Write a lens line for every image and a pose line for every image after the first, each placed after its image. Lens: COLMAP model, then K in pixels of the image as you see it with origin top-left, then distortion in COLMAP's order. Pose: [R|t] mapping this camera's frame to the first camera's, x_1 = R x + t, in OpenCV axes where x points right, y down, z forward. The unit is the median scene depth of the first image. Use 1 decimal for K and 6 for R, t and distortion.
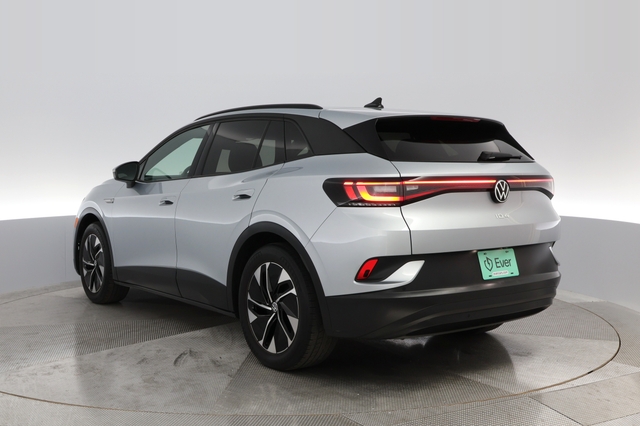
lens RADIAL K [[550.2, 0, 320.0], [0, 550.2, 213.0], [0, 0, 1]] dist [-0.125146, 0.000463]
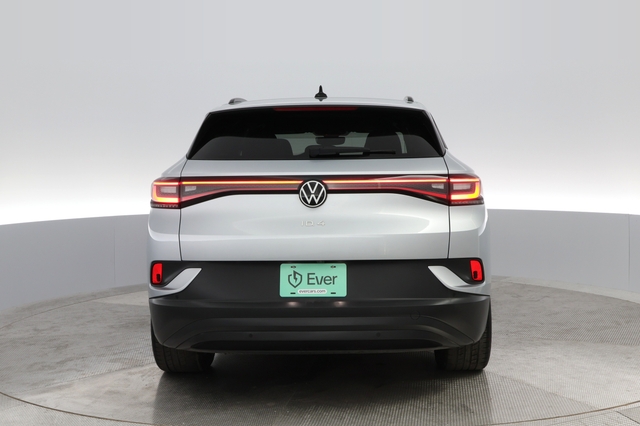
lens RADIAL K [[550.2, 0, 320.0], [0, 550.2, 213.0], [0, 0, 1]] dist [-0.125146, 0.000463]
pose [[0.923735, 0.034120, -0.381510, 0.637558], [-0.029632, 0.999405, 0.017633, -0.024542], [0.381885, -0.004983, 0.924196, 0.211132]]
